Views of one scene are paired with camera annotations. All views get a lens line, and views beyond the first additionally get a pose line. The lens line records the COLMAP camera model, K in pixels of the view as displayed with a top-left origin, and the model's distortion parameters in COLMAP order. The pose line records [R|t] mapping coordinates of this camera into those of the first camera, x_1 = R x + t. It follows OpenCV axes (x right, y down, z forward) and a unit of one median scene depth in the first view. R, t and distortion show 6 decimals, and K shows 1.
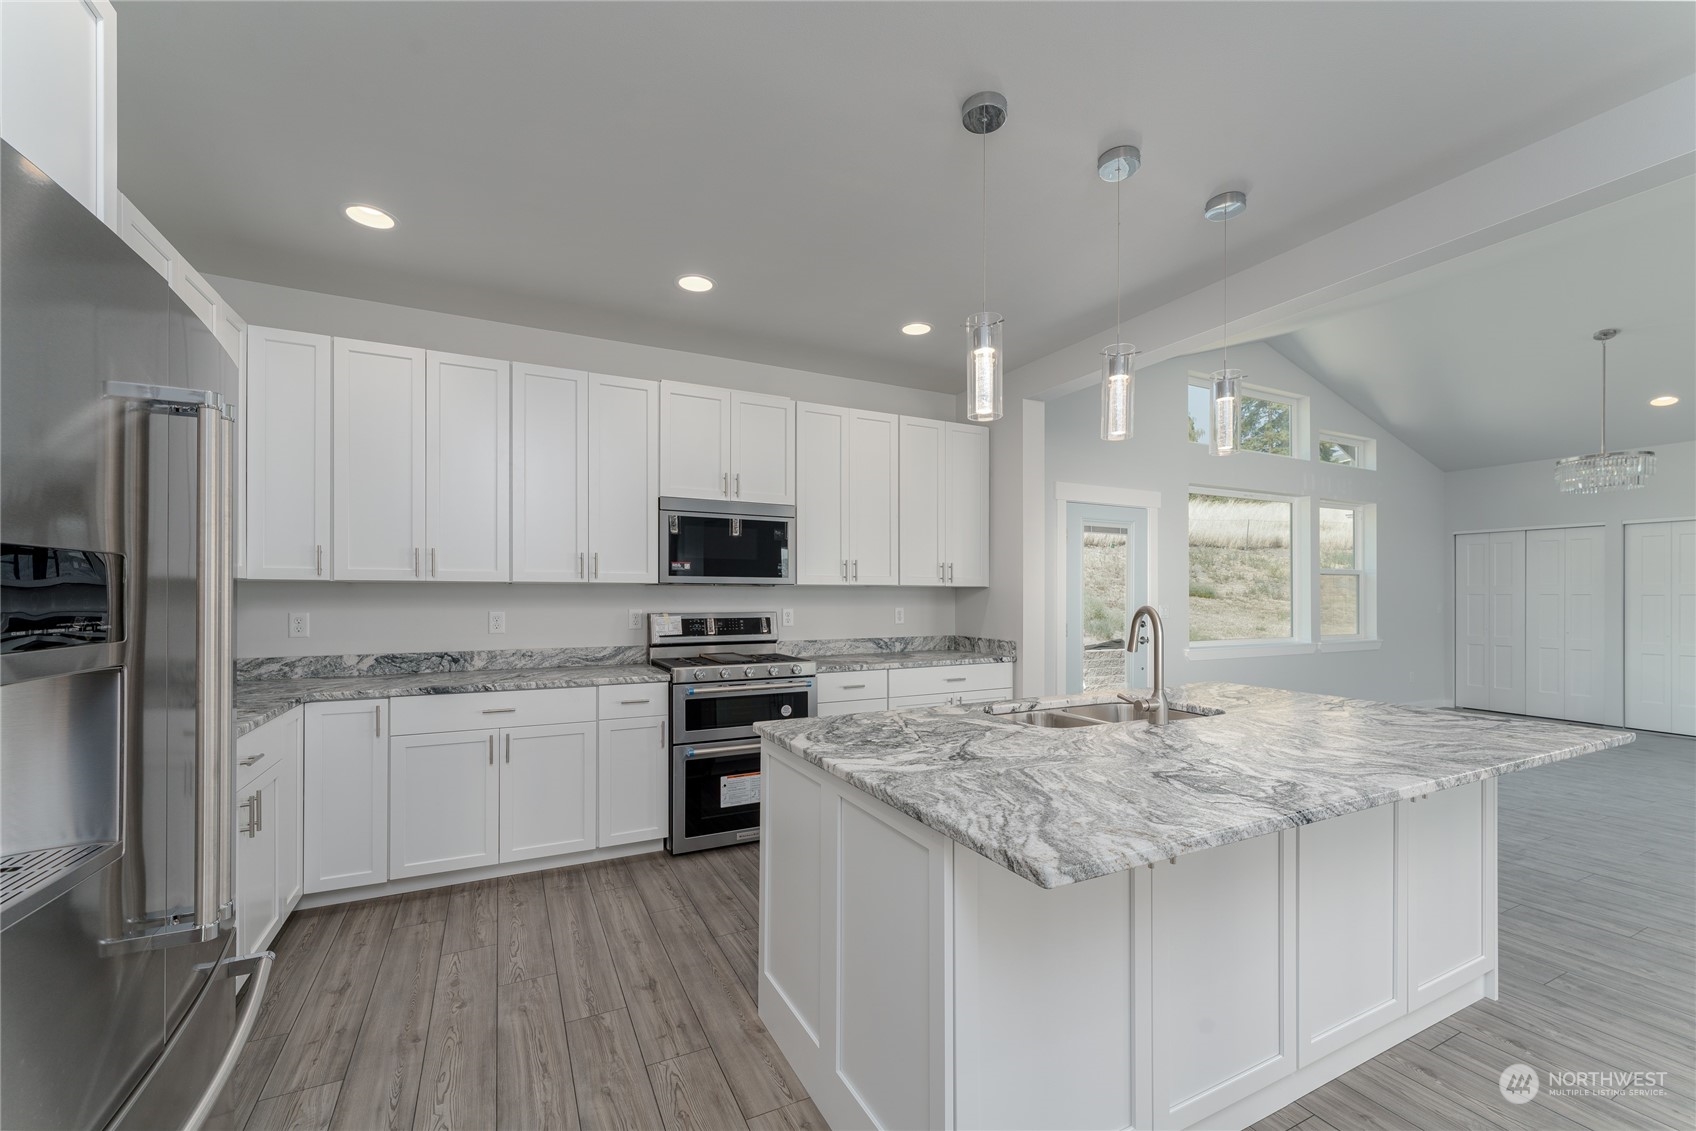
lens RADIAL K [[678.7, 0, 833.2], [0, 678.7, 597.1], [0, 0, 1]] dist [0.001489, 0.000217]
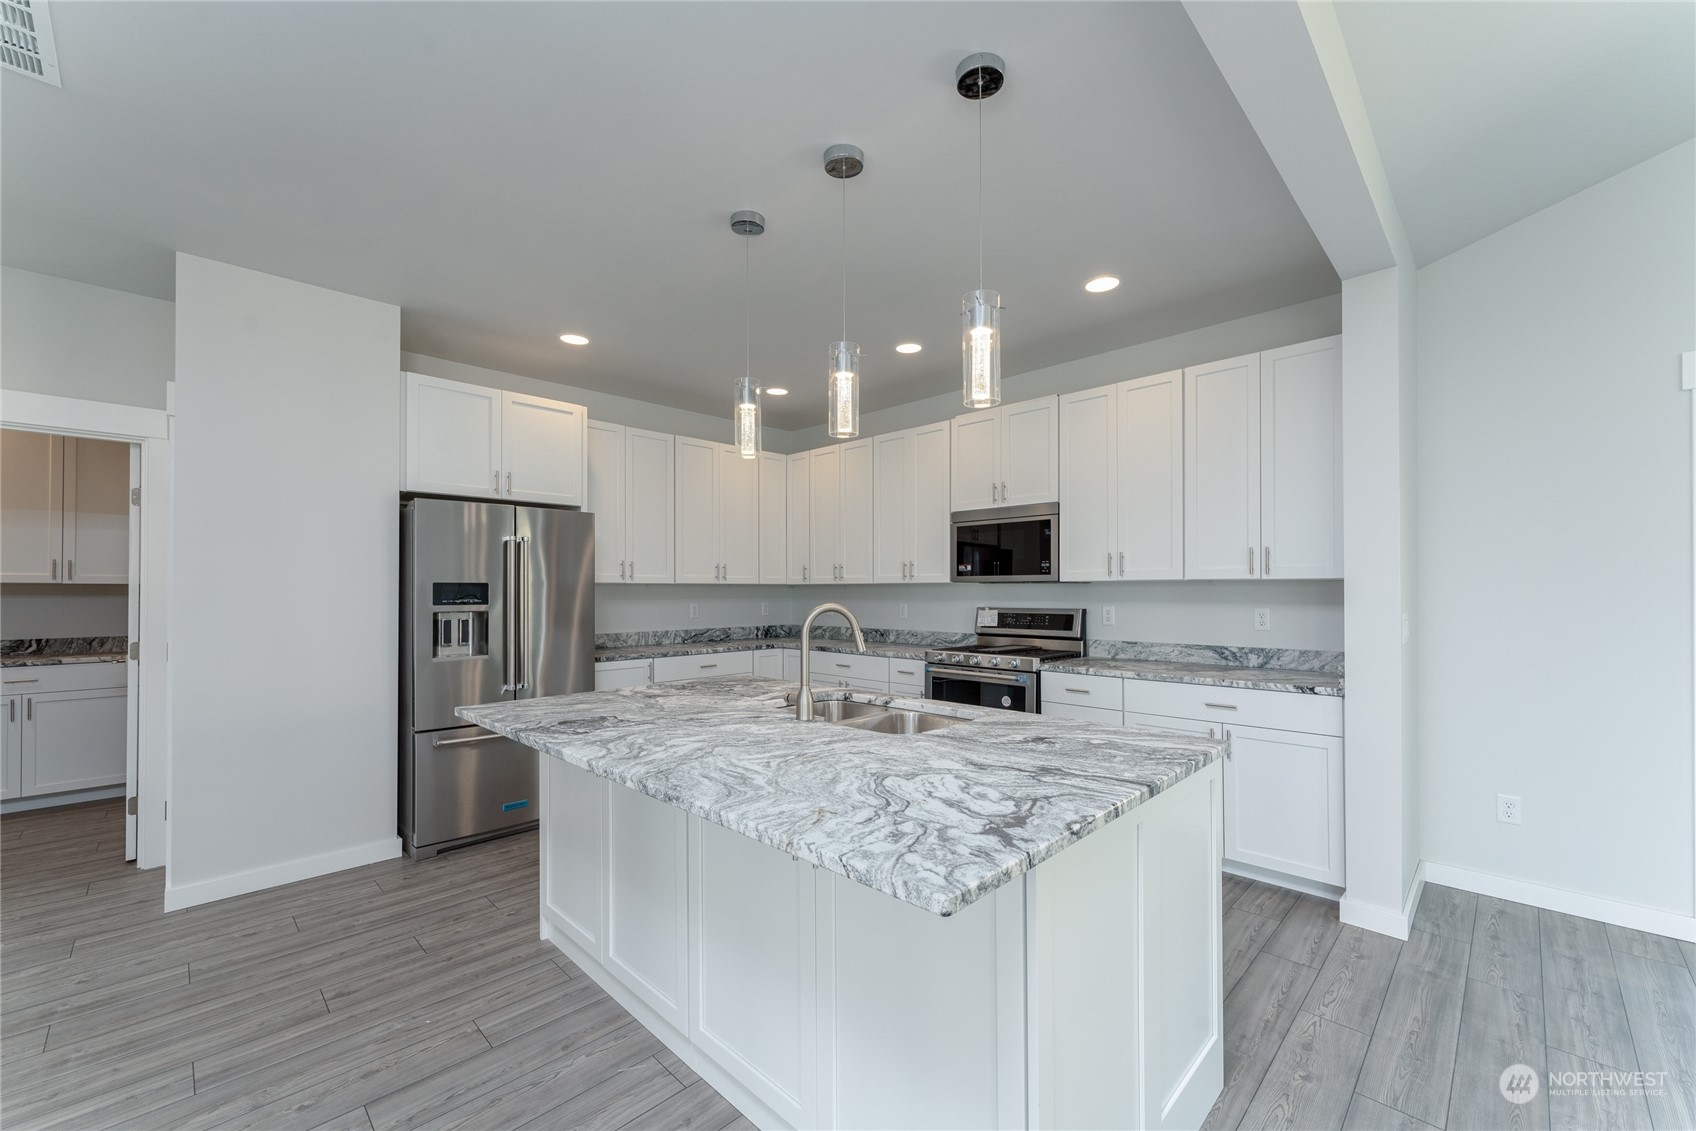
lens RADIAL K [[678.7, 0, 855.7], [0, 678.7, 598.5], [0, 0, 1]] dist [0.001489, 0.000217]
pose [[0.332426, 0.008207, -0.943094, 0.781182], [-0.002032, 0.999966, 0.007986, -0.000901], [0.943127, -0.000739, 0.332431, 0.392026]]
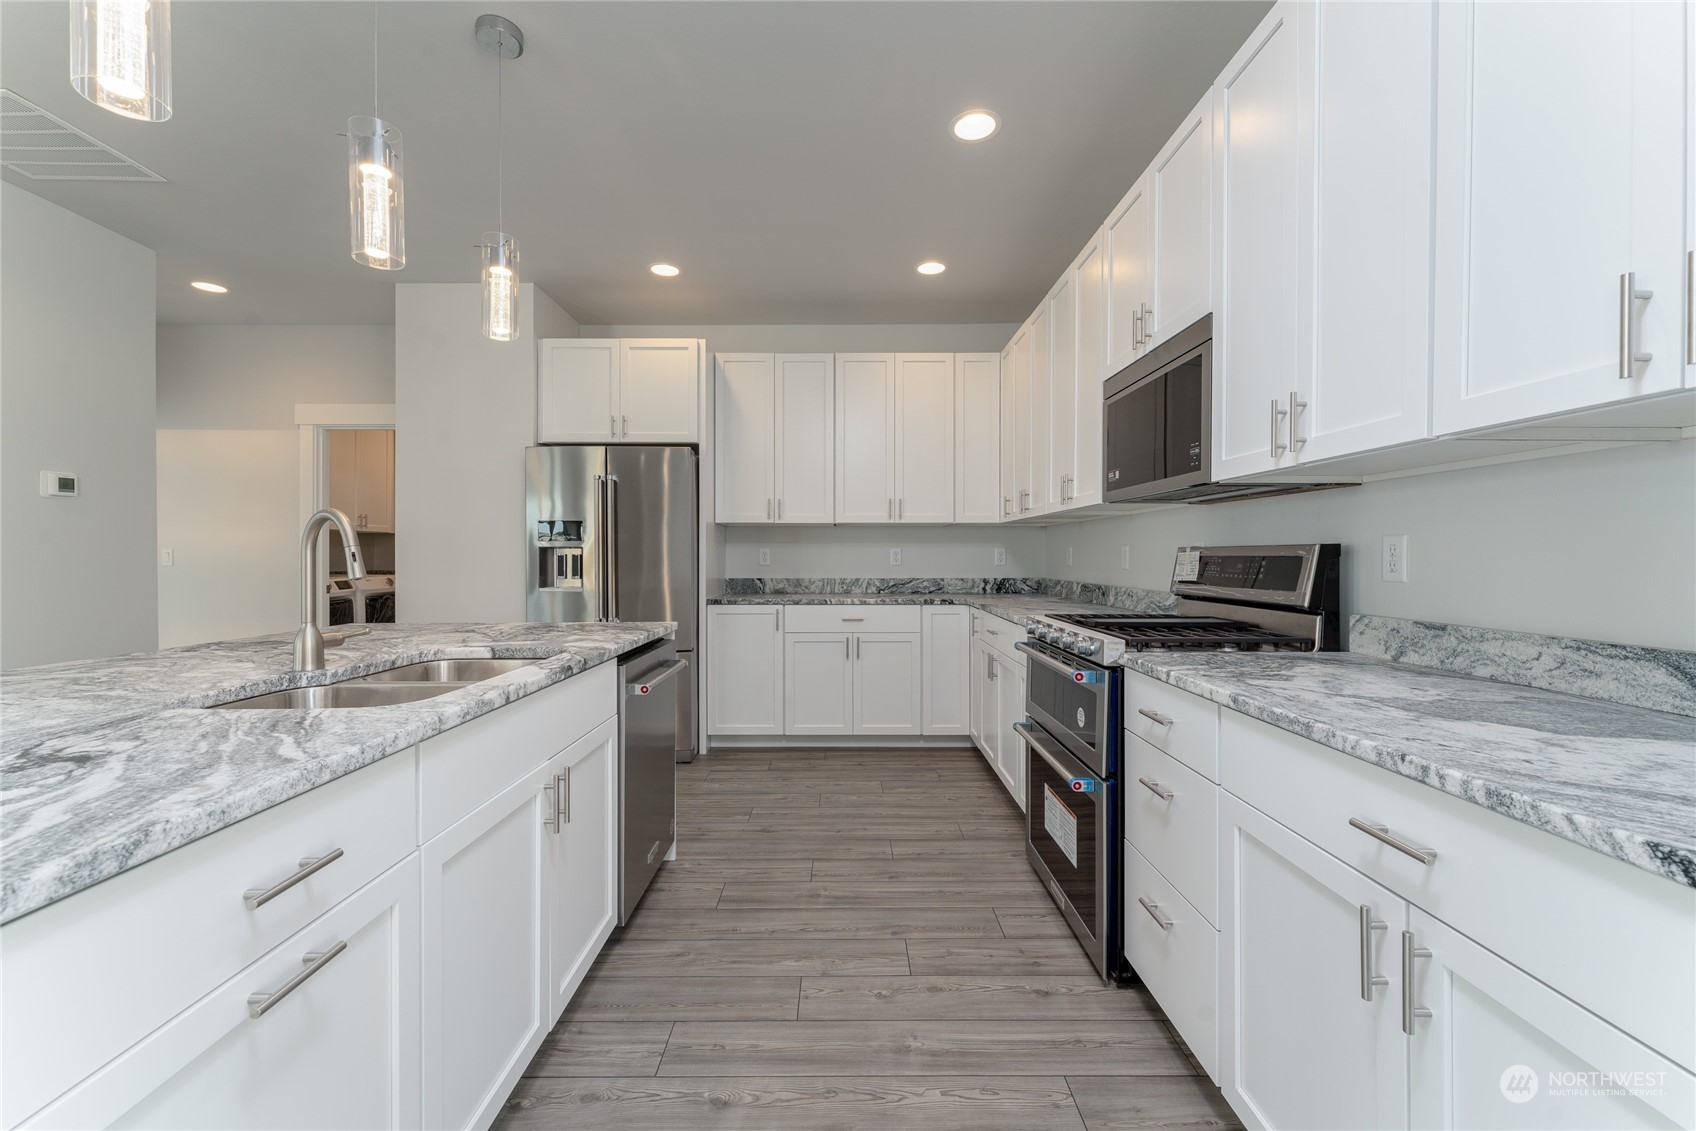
lens RADIAL K [[678.7, 0, 835.3], [0, 678.7, 557.3], [0, 0, 1]] dist [0.001489, 0.000217]
pose [[-0.438628, 0.002548, -0.898665, 0.473664], [-0.004964, 0.999974, 0.005258, 0.031804], [0.898655, 0.006767, -0.438604, 0.975051]]
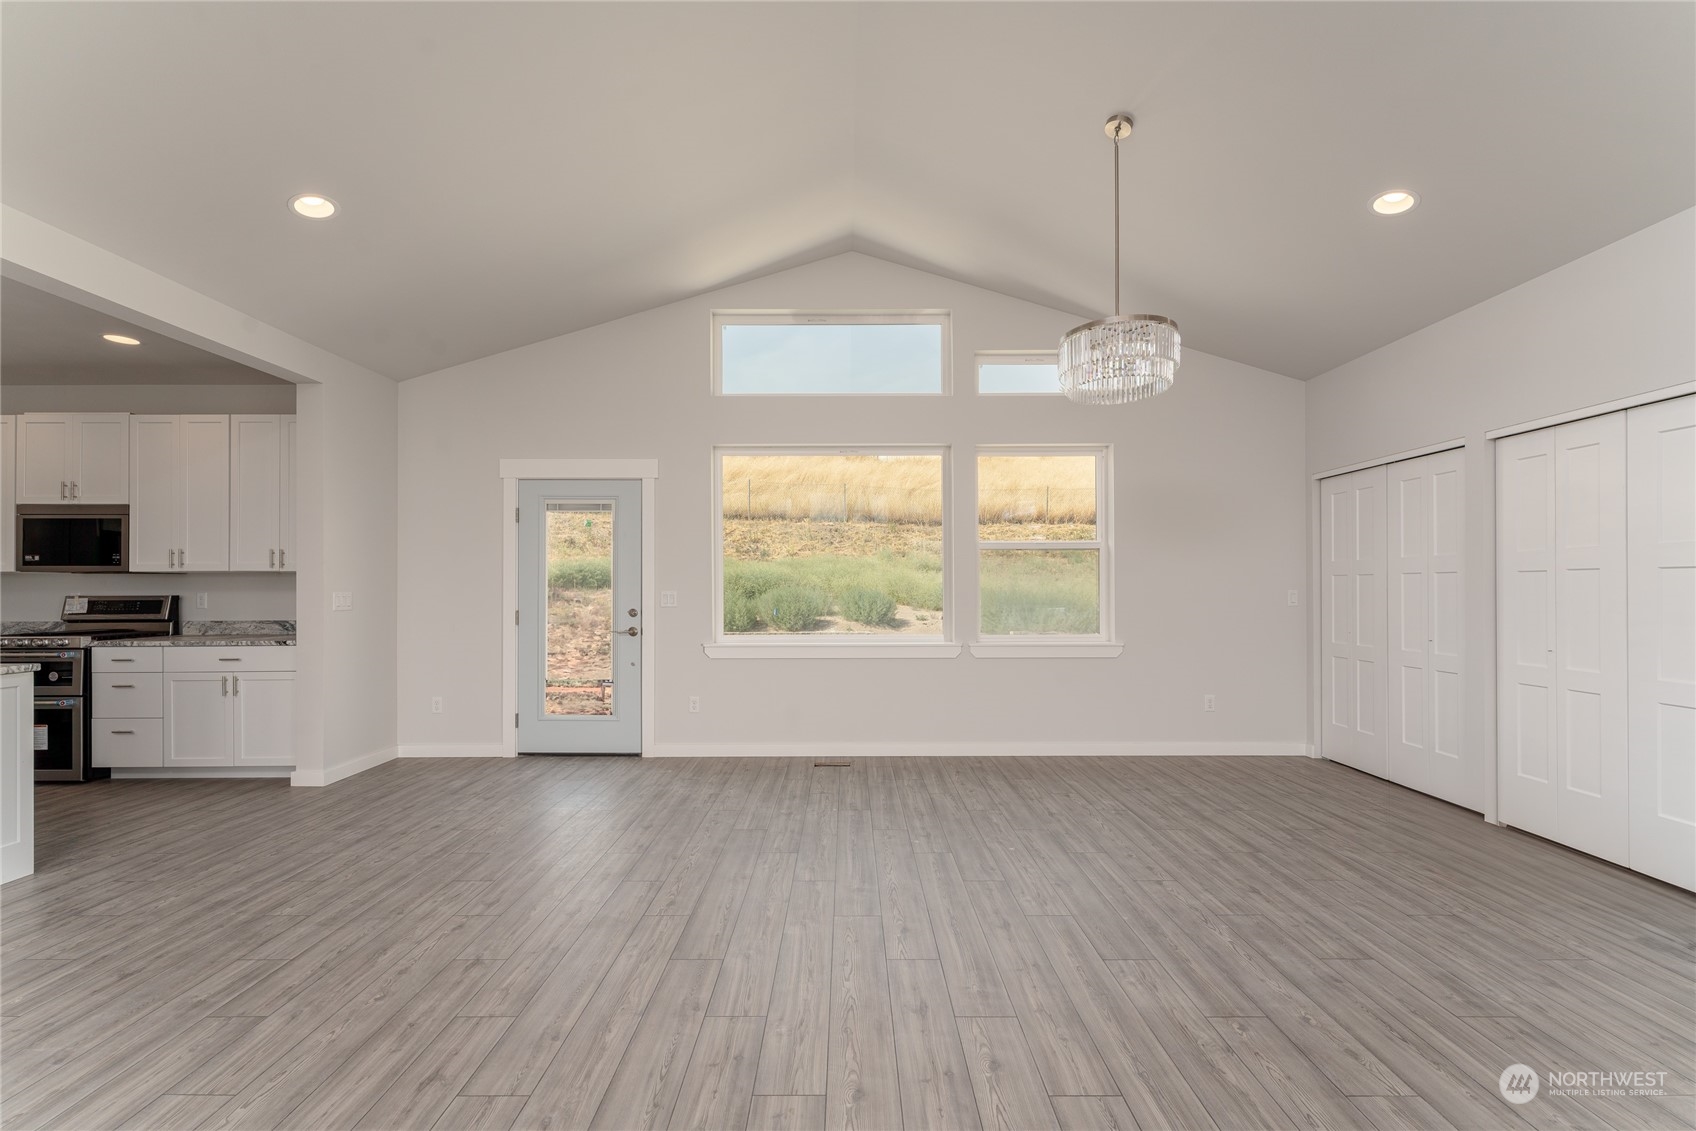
lens RADIAL K [[678.7, 0, 849.7], [0, 678.7, 581.9], [0, 0, 1]] dist [0.001489, 0.000217]
pose [[0.900218, -0.006971, -0.435383, 1.570771], [0.002828, 0.999944, -0.010164, 0.014777], [0.435430, 0.007918, 0.900188, 0.488677]]
